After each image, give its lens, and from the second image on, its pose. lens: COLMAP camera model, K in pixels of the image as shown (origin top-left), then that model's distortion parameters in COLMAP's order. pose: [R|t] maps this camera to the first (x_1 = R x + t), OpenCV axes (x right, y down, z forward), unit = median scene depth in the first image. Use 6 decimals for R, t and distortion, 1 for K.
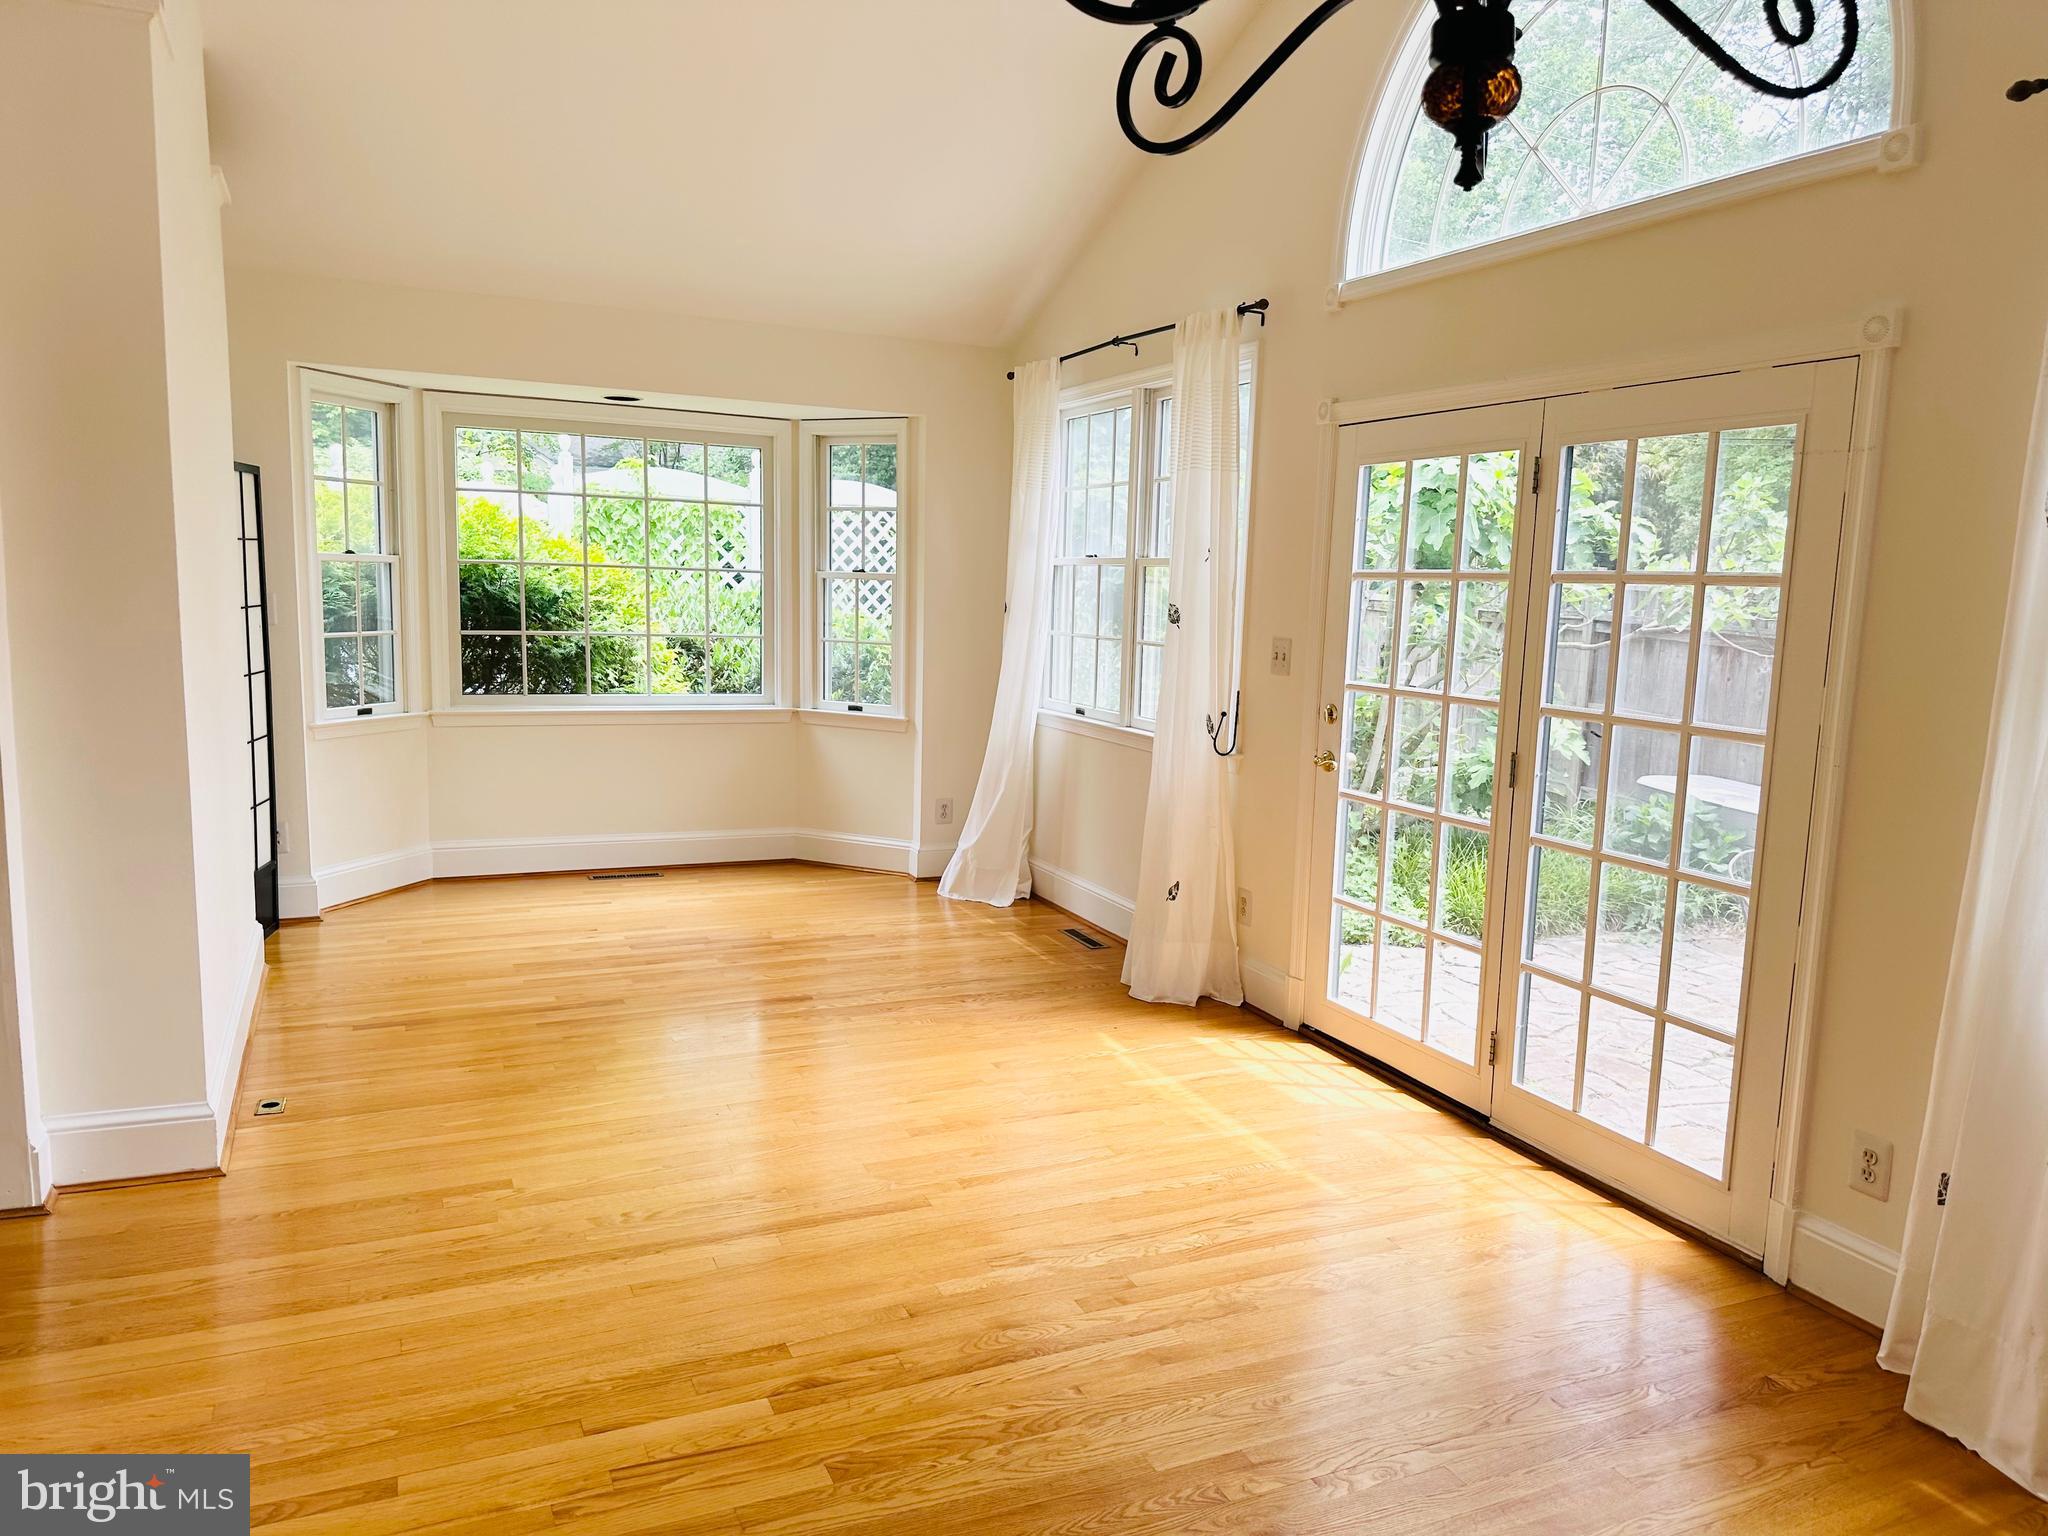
lens RADIAL K [[1449.6, 0, 1028.5], [0, 1449.6, 780.6], [0, 0, 1]] dist [0.042672, -0.038894]
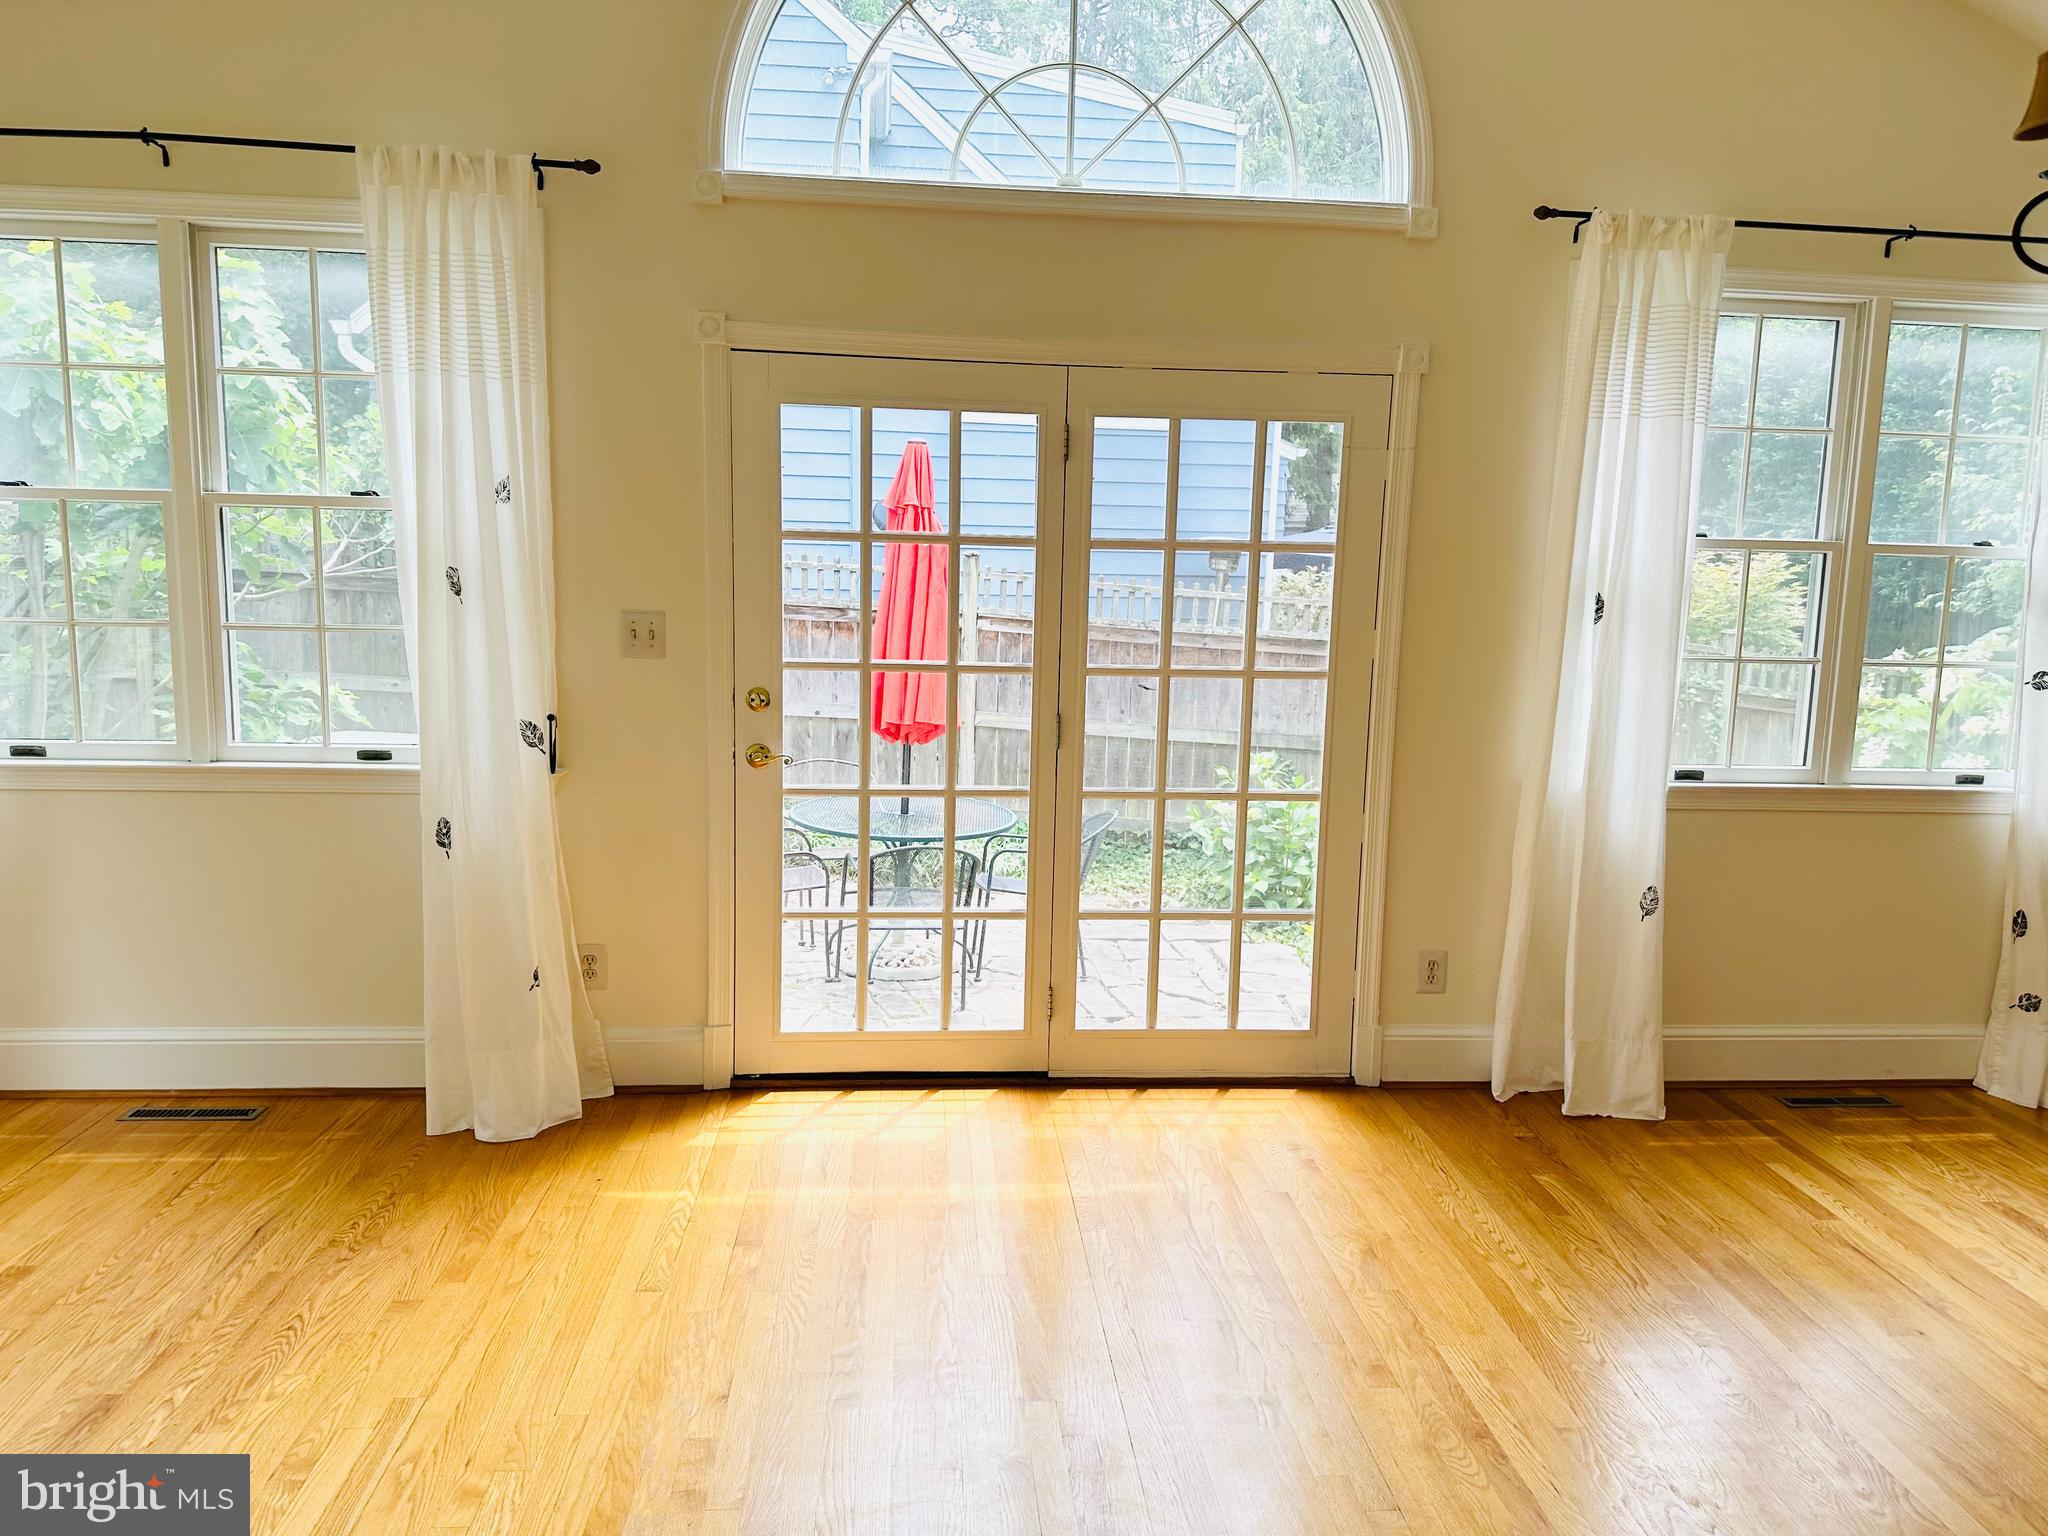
lens RADIAL K [[1449.6, 0, 1035.2], [0, 1449.6, 750.4], [0, 0, 1]] dist [0.042672, -0.038894]
pose [[0.329514, -0.159015, 0.930664, -0.547001], [0.116648, 0.985020, 0.127002, -0.110612], [-0.936917, 0.066711, 0.343127, 0.598593]]
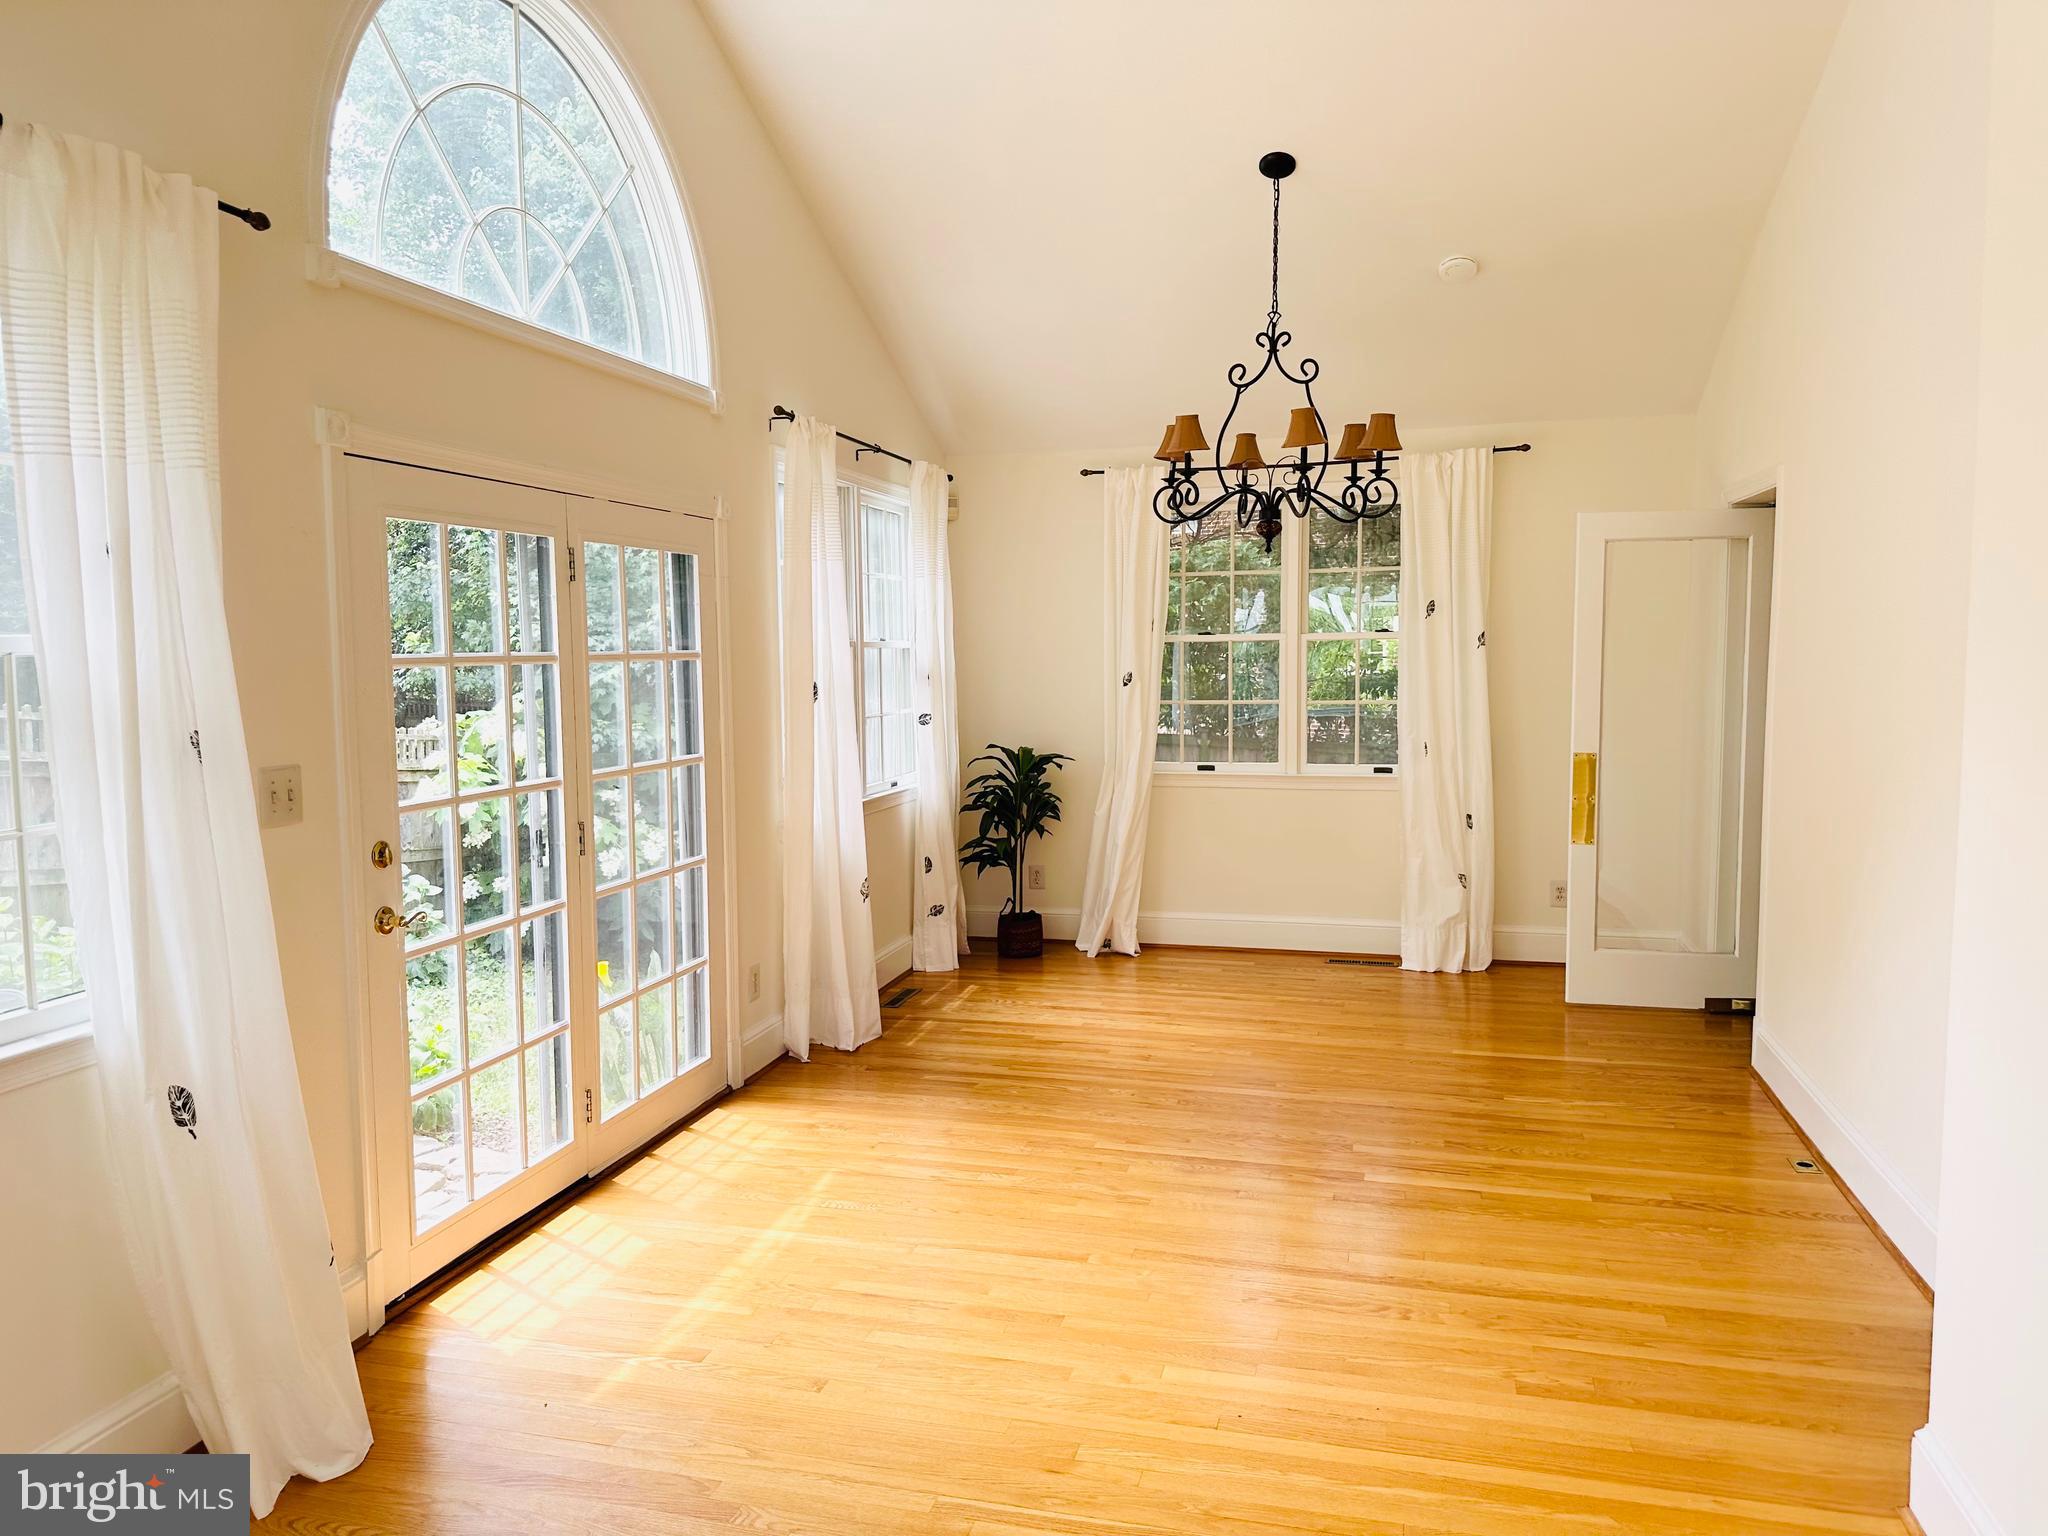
lens RADIAL K [[1449.6, 0, 1041.5], [0, 1449.6, 750.9], [0, 0, 1]] dist [0.042672, -0.038894]
pose [[-0.786400, -0.073476, 0.613332, -0.513660], [0.068867, 0.976282, 0.205256, -0.235511], [-0.613867, 0.203652, -0.762688, 1.418632]]
